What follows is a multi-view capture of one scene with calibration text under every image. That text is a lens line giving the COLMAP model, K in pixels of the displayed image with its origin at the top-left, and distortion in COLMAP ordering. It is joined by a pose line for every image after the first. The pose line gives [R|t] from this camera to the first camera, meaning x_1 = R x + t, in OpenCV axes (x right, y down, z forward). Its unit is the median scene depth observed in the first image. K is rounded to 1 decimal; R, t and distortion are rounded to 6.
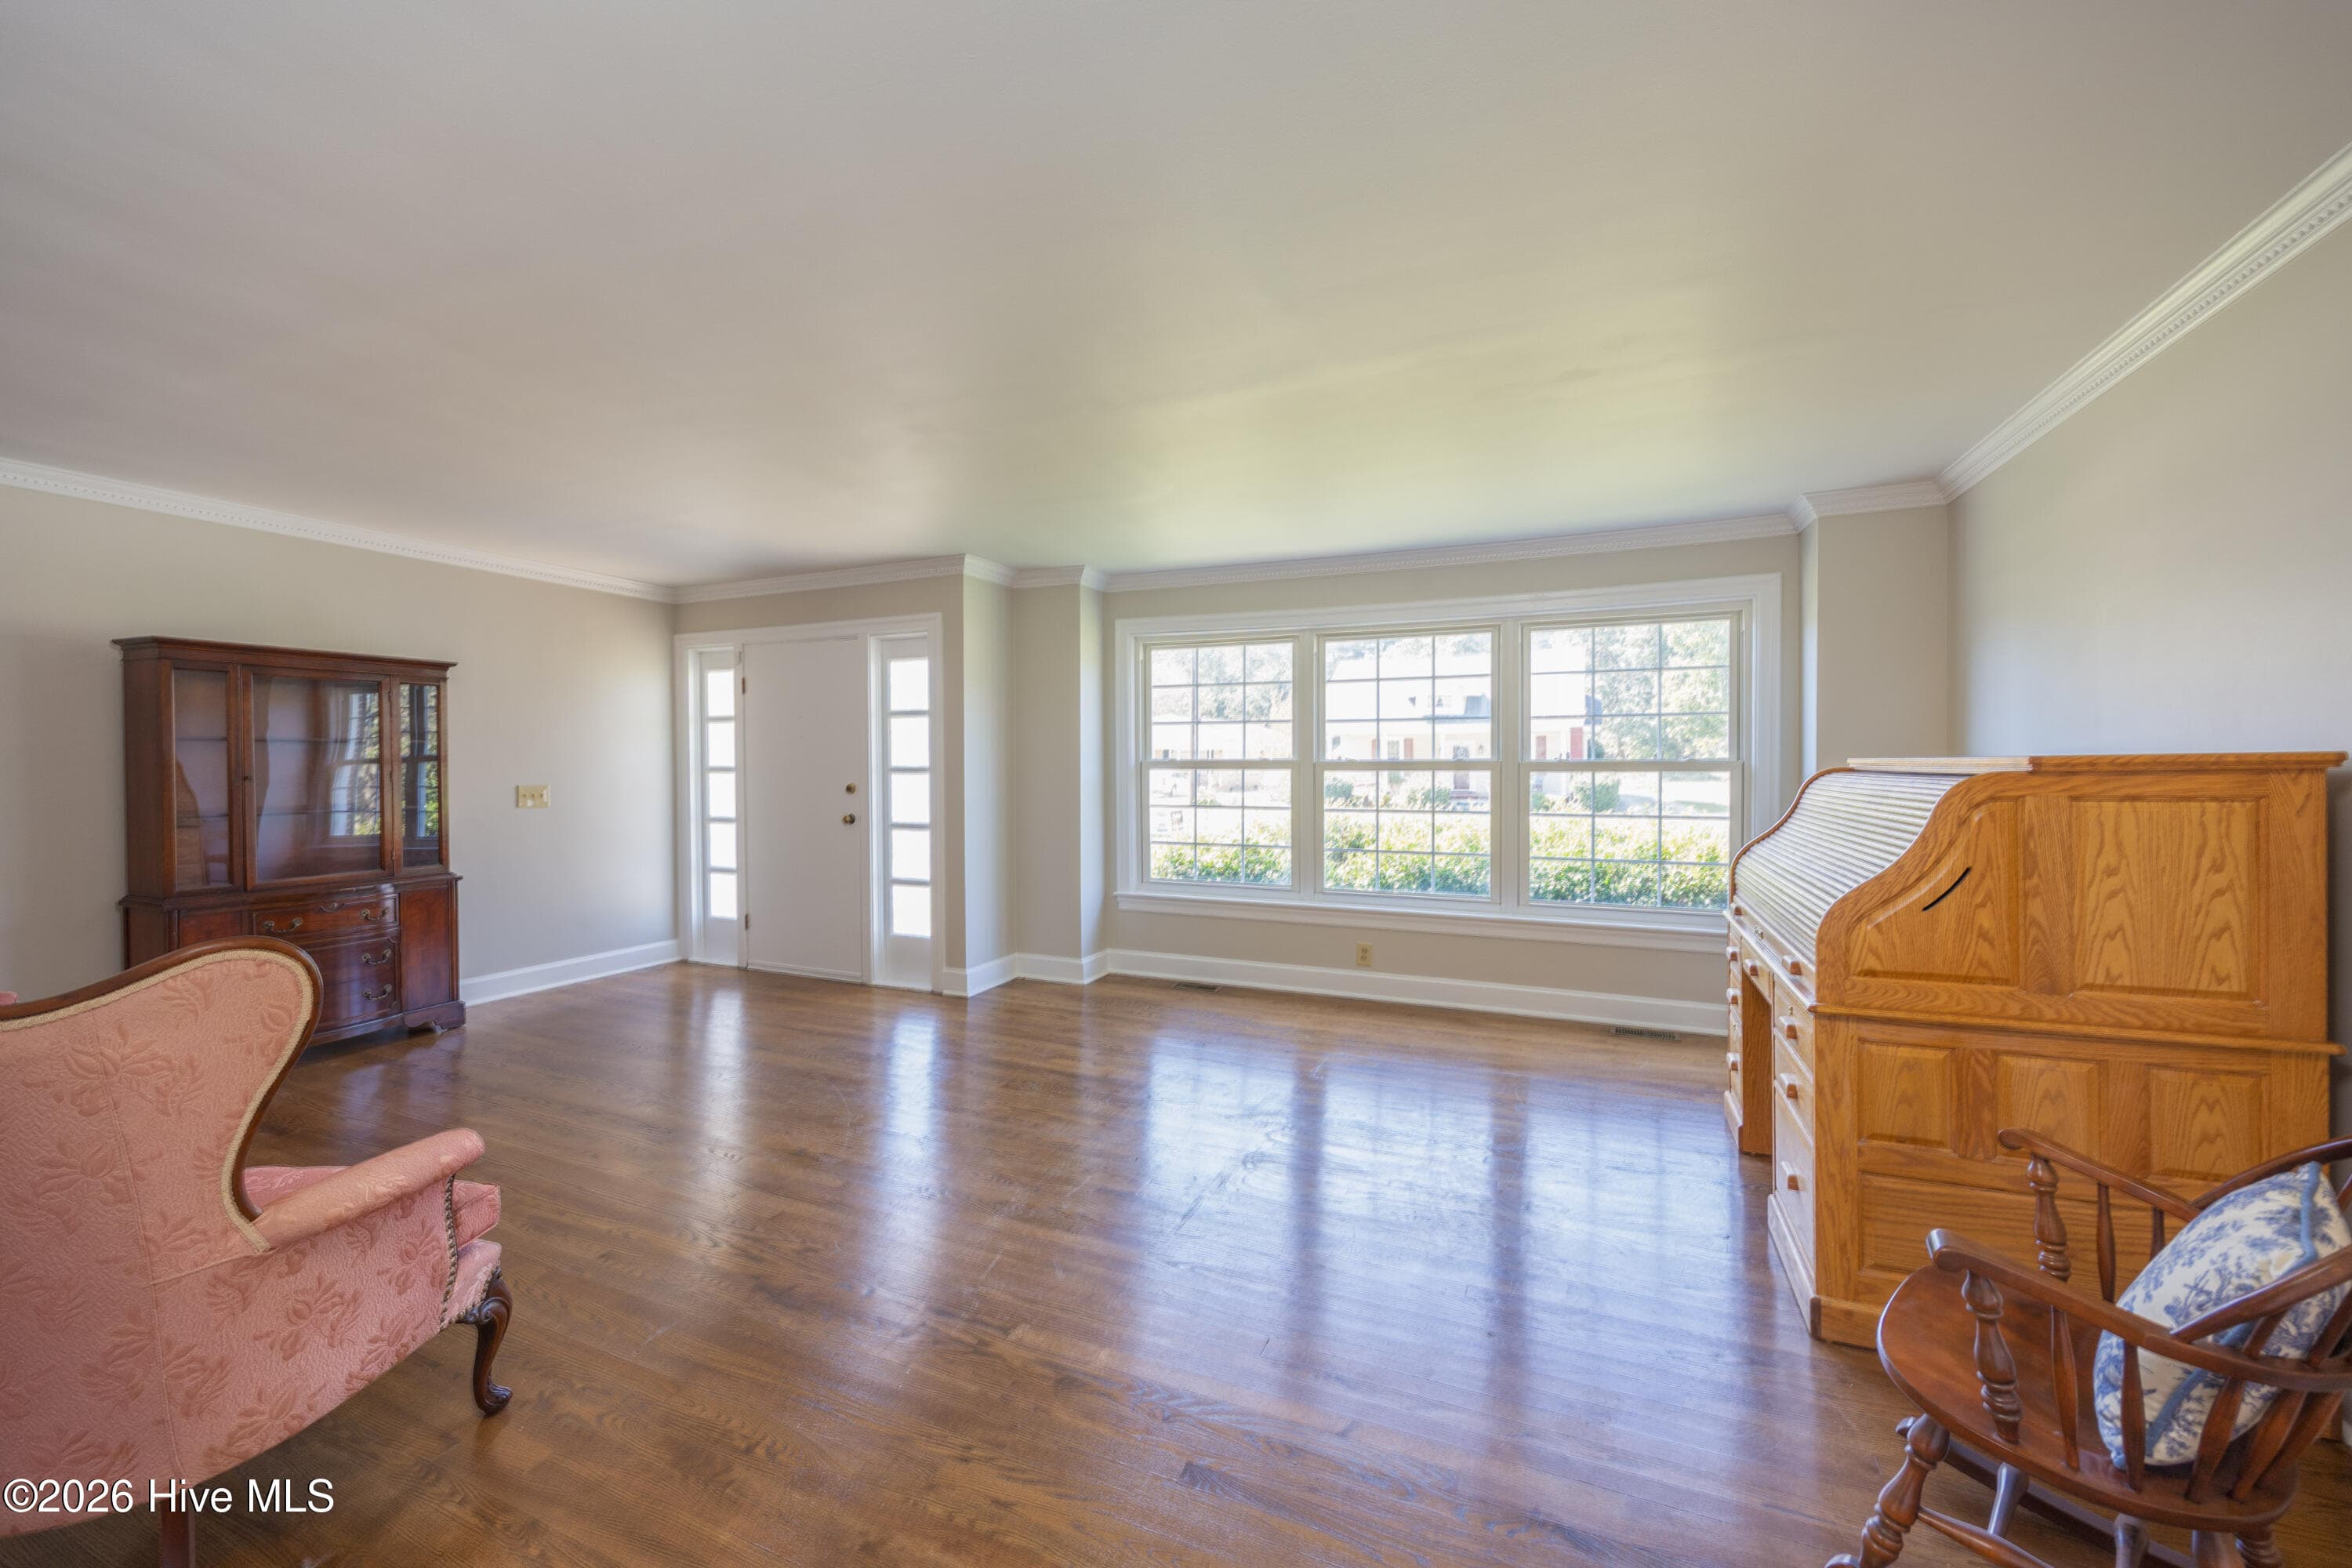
lens RADIAL K [[946.1, 0, 1159.7], [0, 946.1, 794.1], [0, 0, 1]] dist [-0.001446, 0.000129]
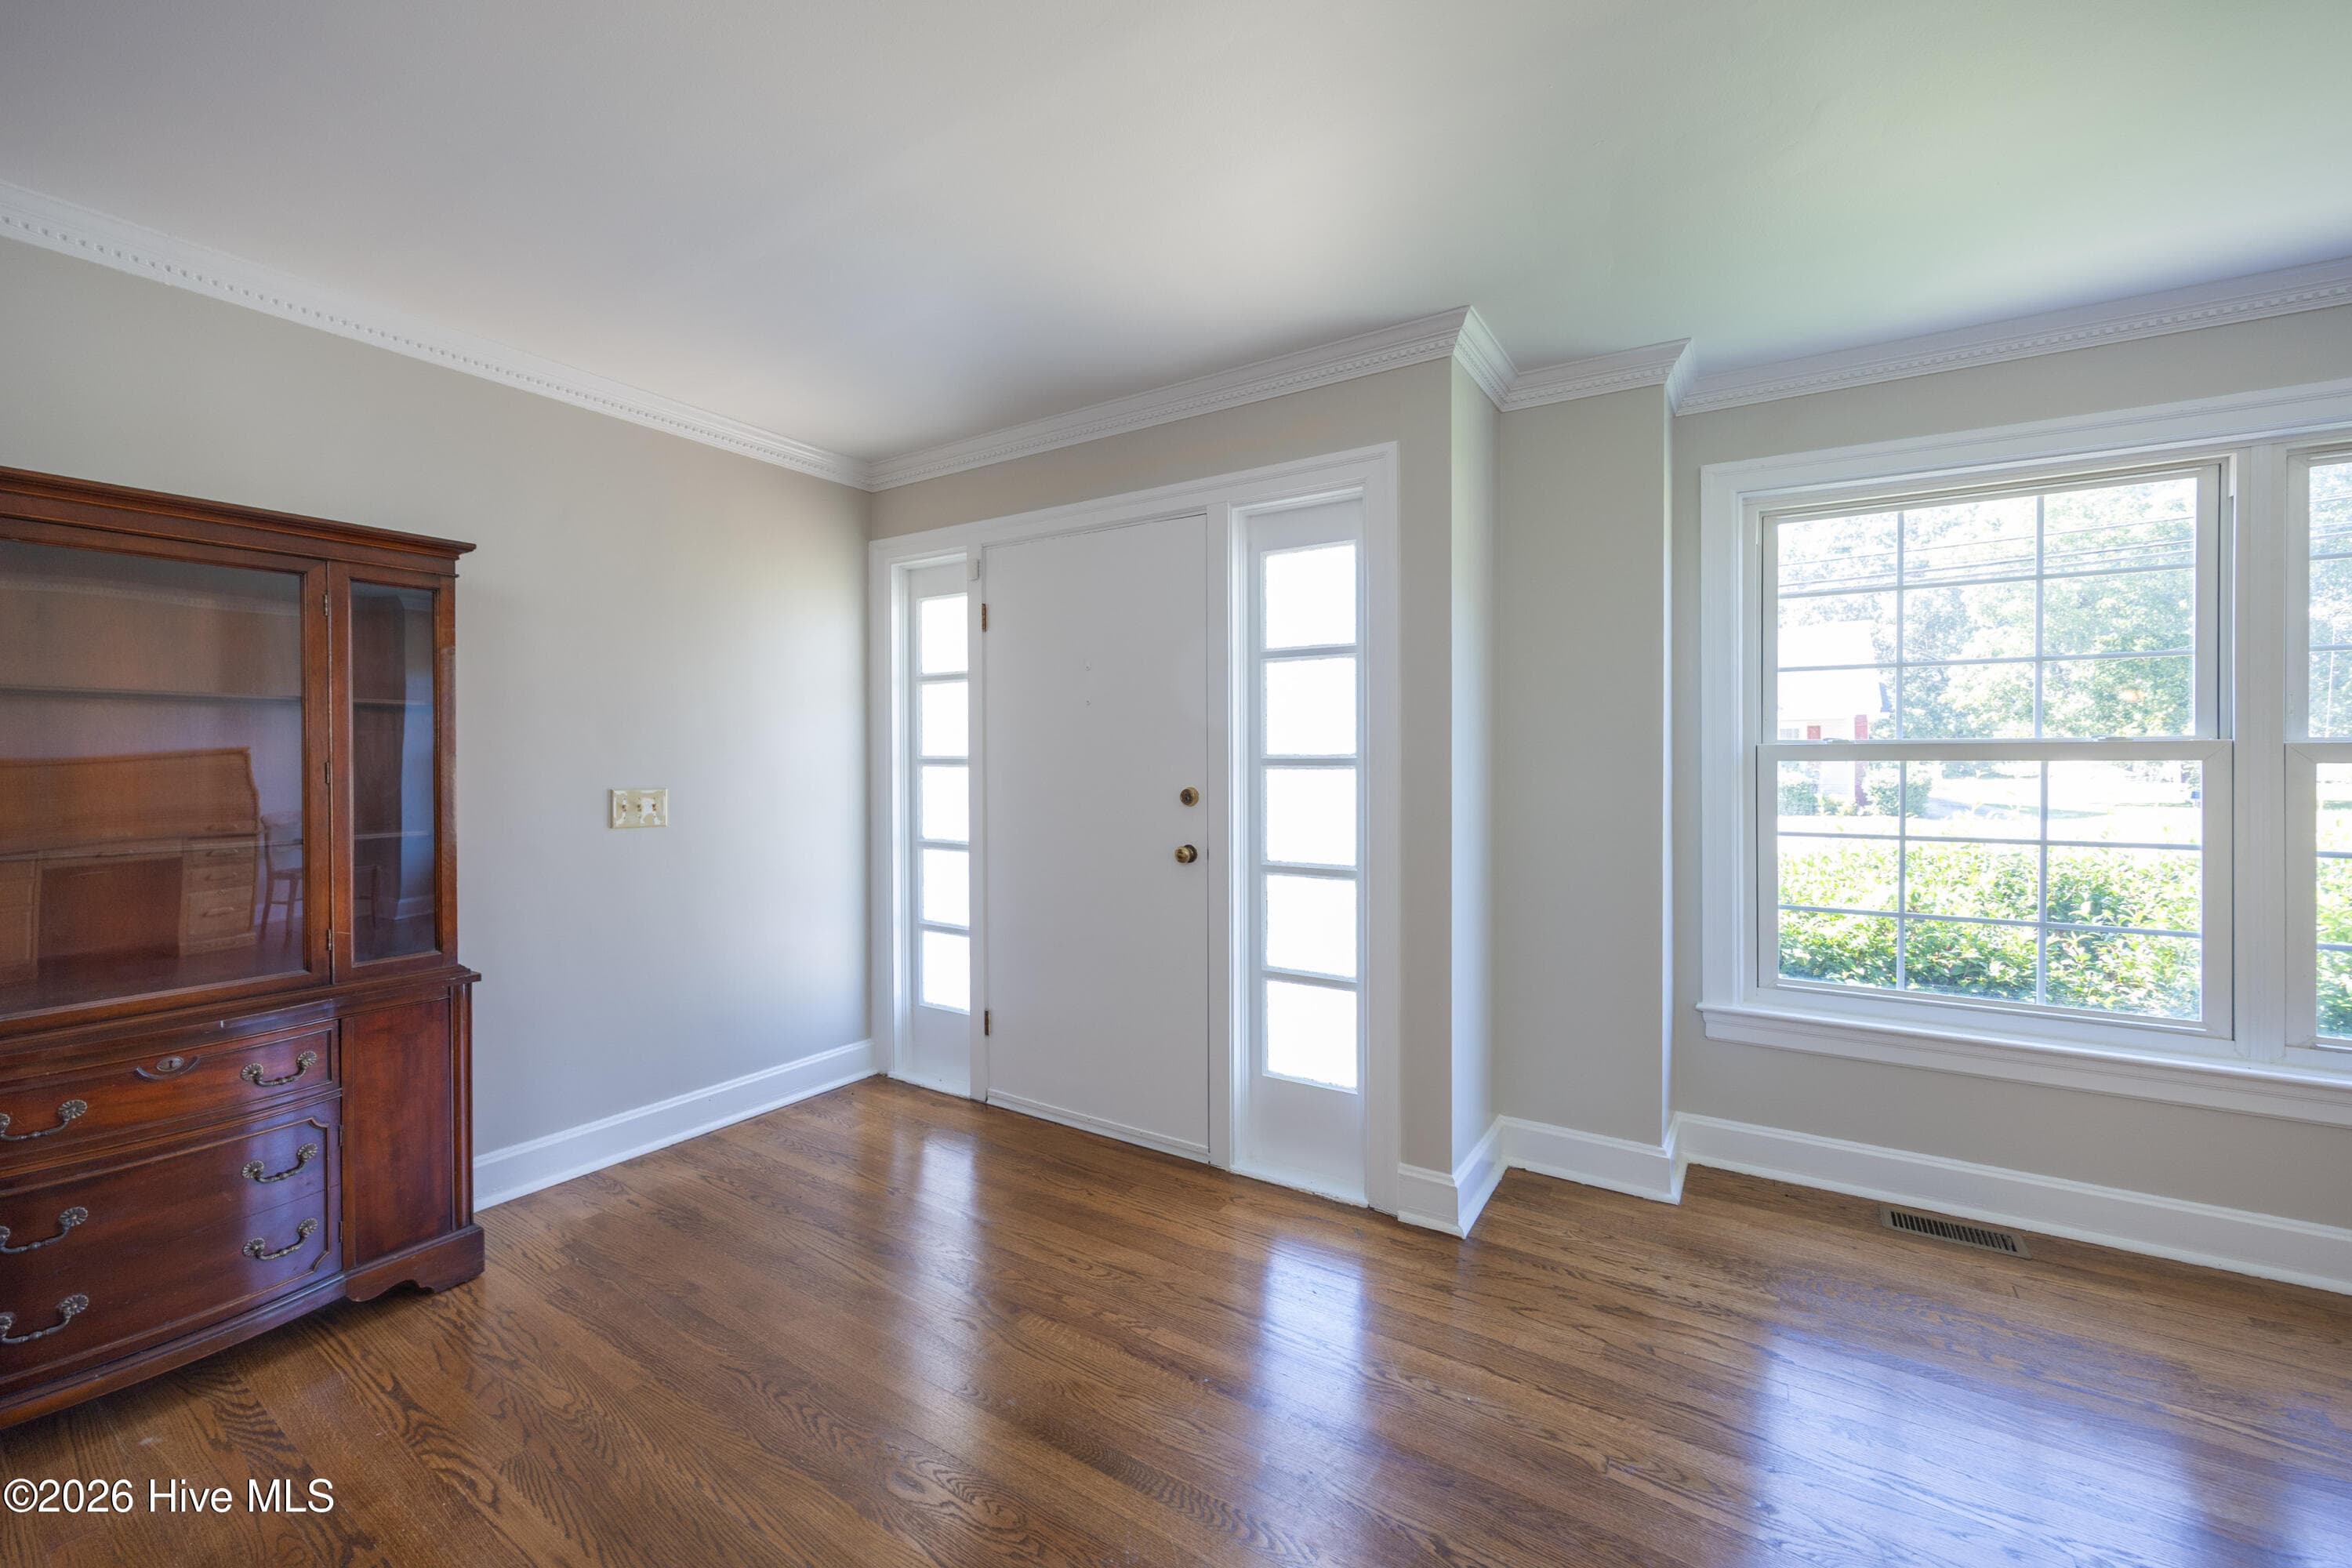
lens RADIAL K [[952.7, 0, 1176.0], [0, 952.7, 784.0], [0, 0, 1]] dist [0.011963, -0.000105]
pose [[0.991544, 0.003718, -0.129714, -0.264415], [-0.004644, 0.999966, -0.006833, -0.009184], [0.129684, 0.007378, 0.991528, 0.464686]]
